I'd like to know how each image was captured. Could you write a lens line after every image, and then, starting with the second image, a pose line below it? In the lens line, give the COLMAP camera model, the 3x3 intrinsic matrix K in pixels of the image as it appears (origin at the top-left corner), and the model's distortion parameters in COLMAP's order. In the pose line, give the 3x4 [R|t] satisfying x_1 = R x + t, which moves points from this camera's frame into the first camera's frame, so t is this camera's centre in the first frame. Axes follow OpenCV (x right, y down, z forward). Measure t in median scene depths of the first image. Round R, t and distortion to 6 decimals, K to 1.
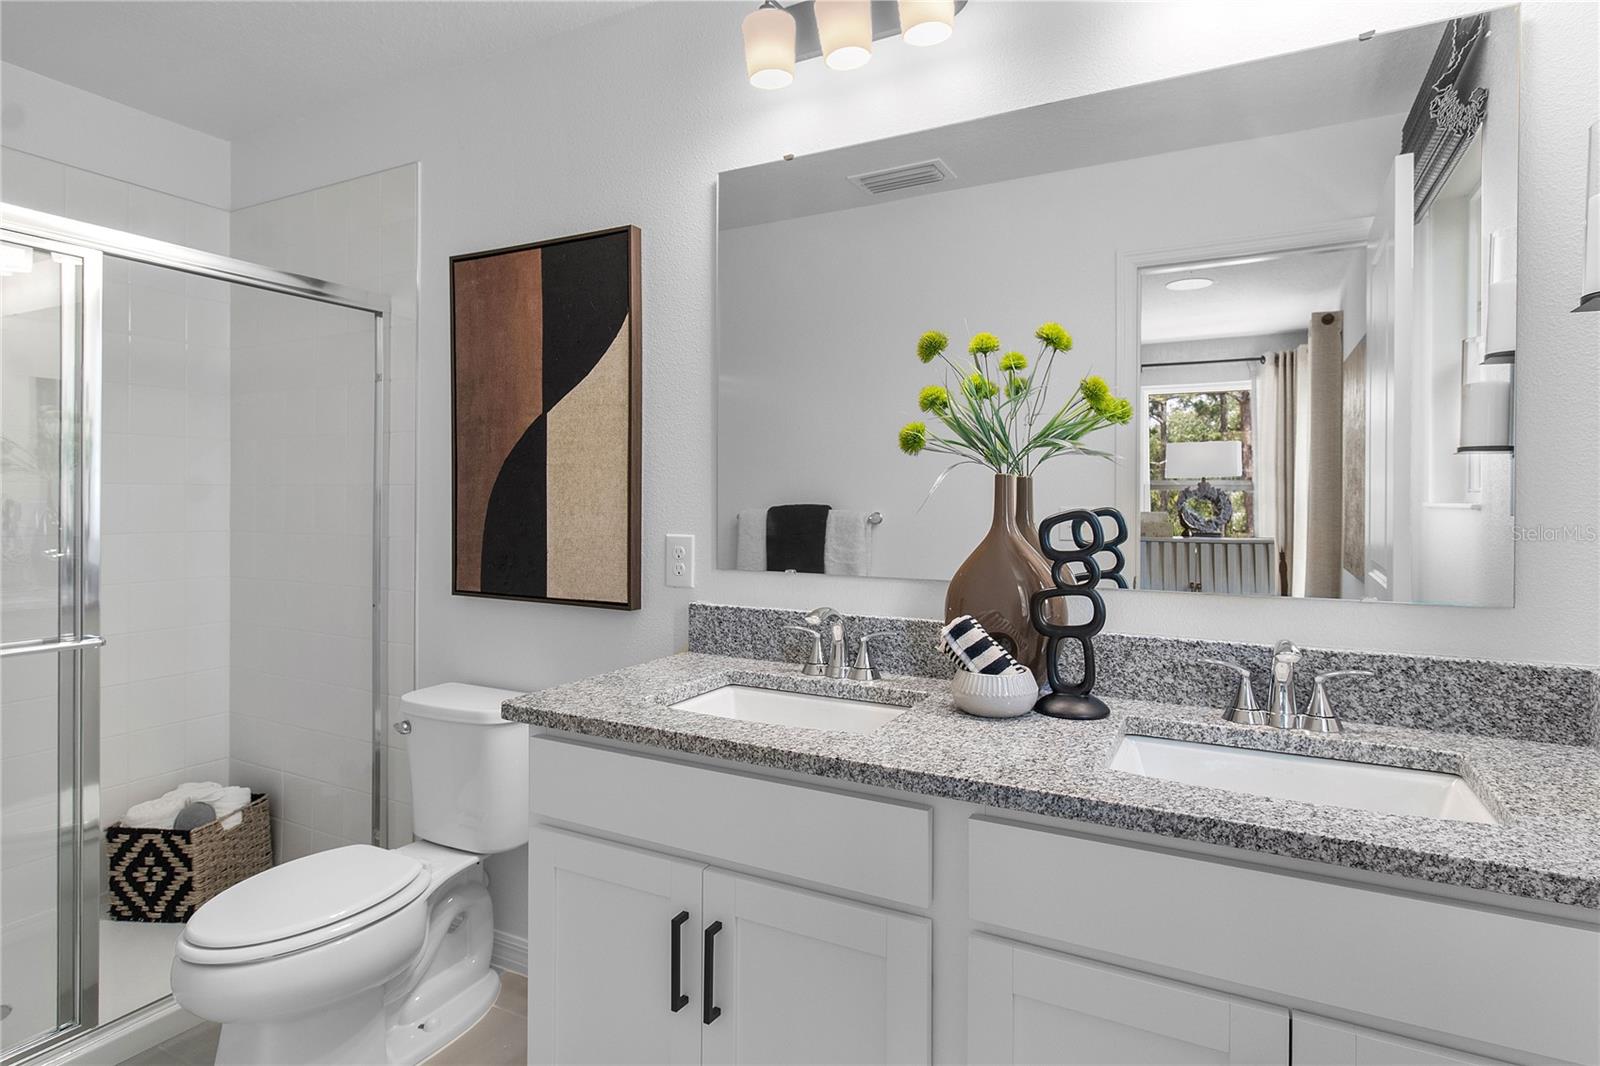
lens RADIAL K [[834.8, 0, 798.1], [0, 834.8, 521.2], [0, 0, 1]] dist [0.001535, -0.000788]
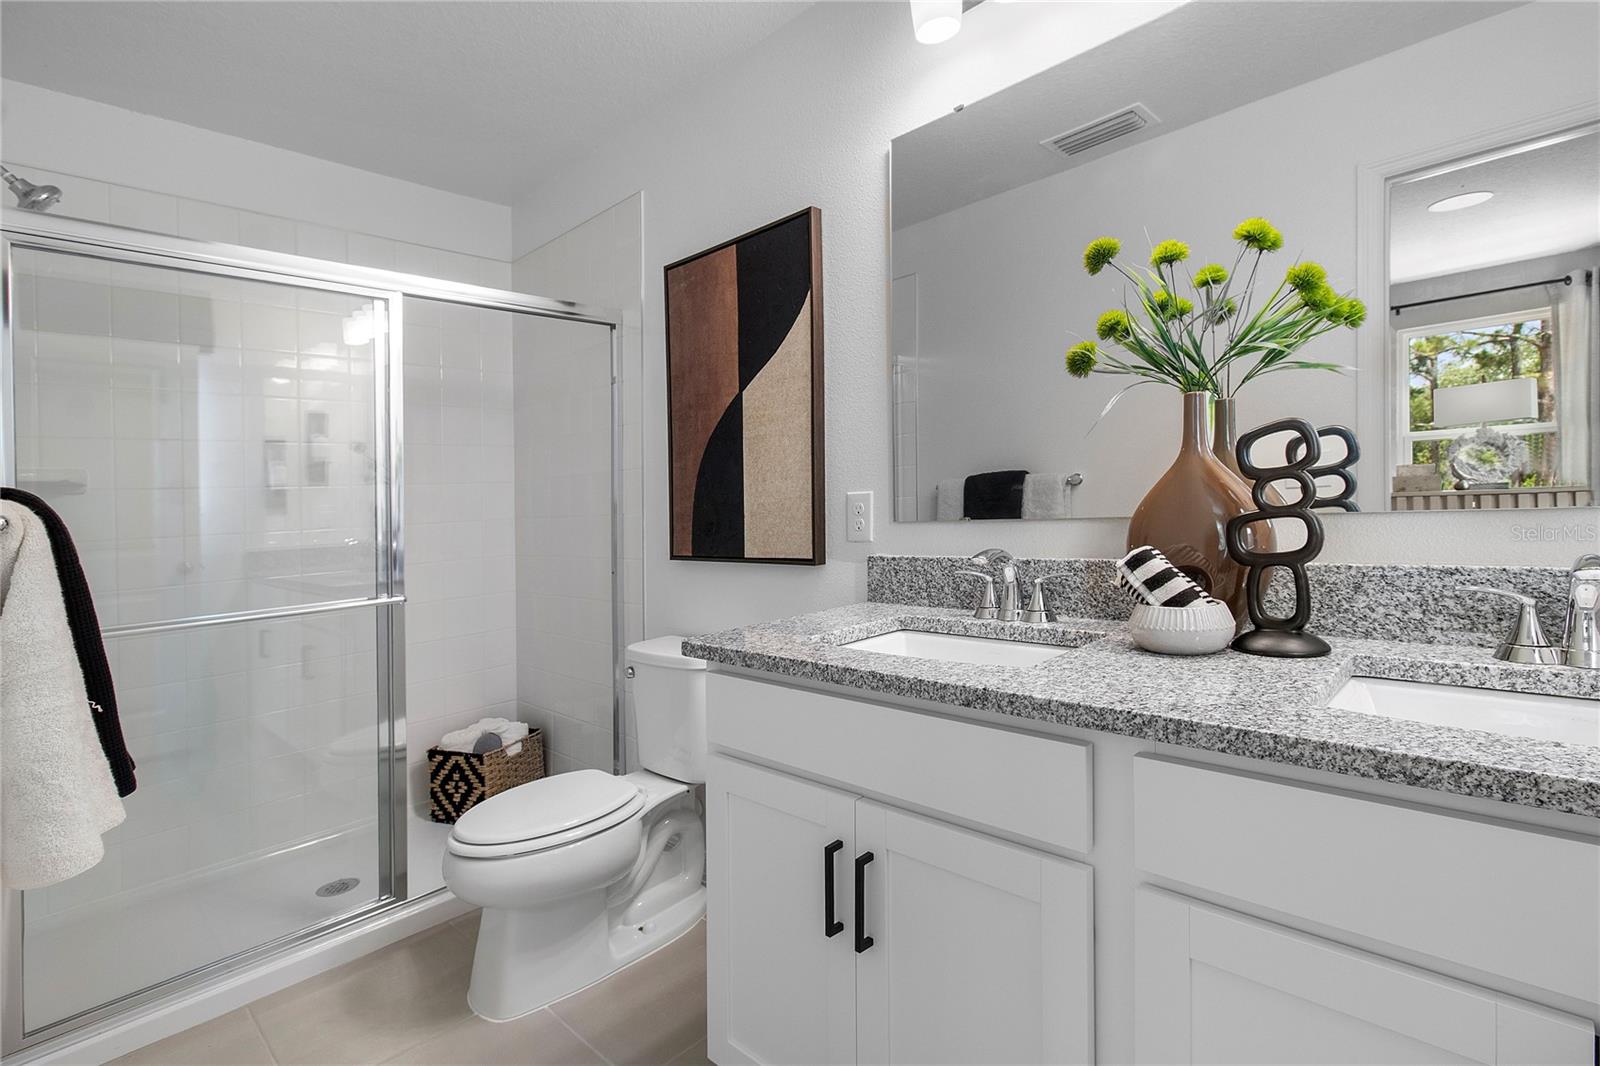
lens RADIAL K [[754.2, 0, 803.2], [0, 754.2, 544.2], [0, 0, 1]] dist [0.004105, 0.000336]
pose [[0.958410, -0.033684, -0.283400, 0.067889], [0.043717, 0.998619, 0.029150, 0.062637], [0.282027, -0.040327, 0.958559, 0.099874]]
